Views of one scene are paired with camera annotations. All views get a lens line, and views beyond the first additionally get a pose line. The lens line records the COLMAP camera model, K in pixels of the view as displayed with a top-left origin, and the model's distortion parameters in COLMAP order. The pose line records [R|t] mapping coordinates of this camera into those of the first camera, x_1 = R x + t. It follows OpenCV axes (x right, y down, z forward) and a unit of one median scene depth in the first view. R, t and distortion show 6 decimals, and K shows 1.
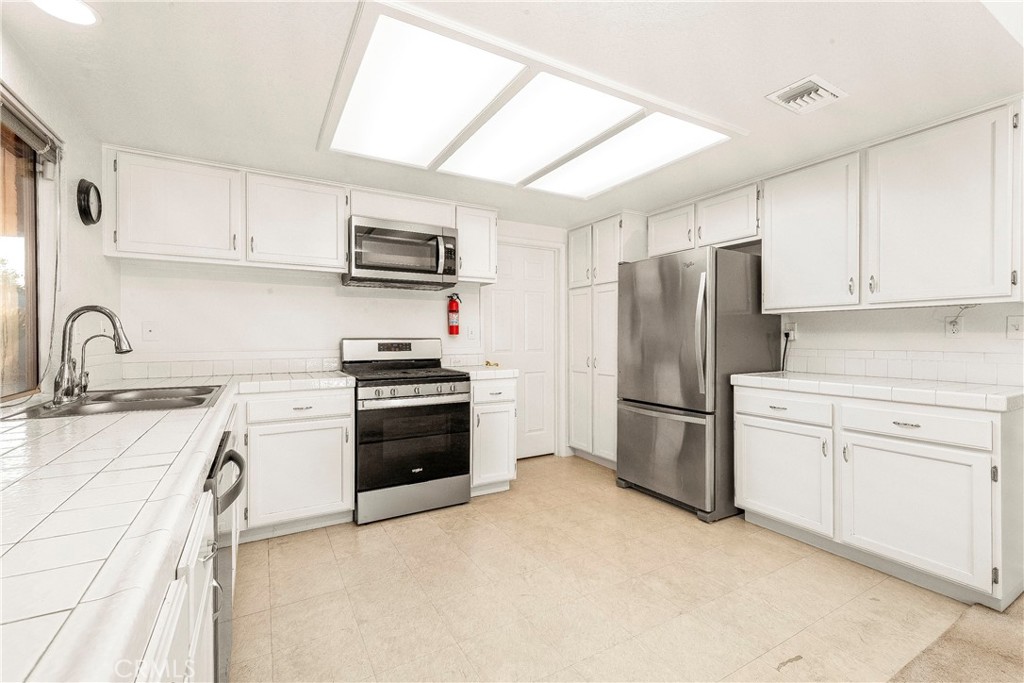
lens RADIAL K [[440.0, 0, 510.1], [0, 440.0, 339.0], [0, 0, 1]] dist [0.003223, -0.000185]
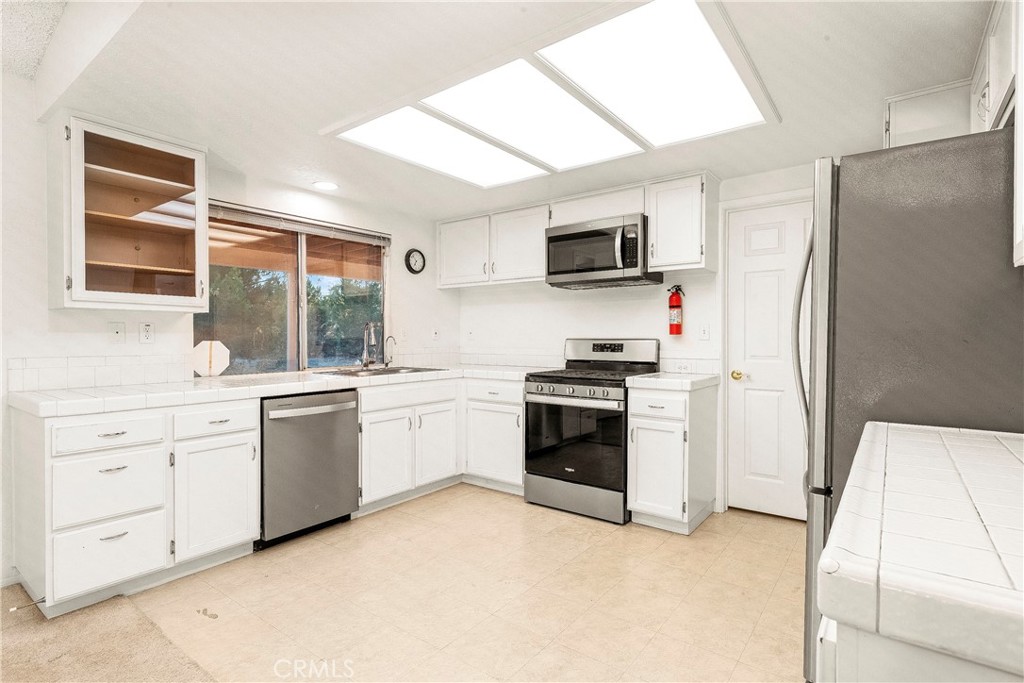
lens RADIAL K [[504.4, 0, 511.7], [0, 504.4, 342.0], [0, 0, 1]] dist [-0.009721, -0.000416]
pose [[0.385378, 0.008672, -0.922718, 0.739026], [-0.006770, 0.999955, 0.006571, -0.000342], [0.922734, 0.003714, 0.385420, 0.400554]]
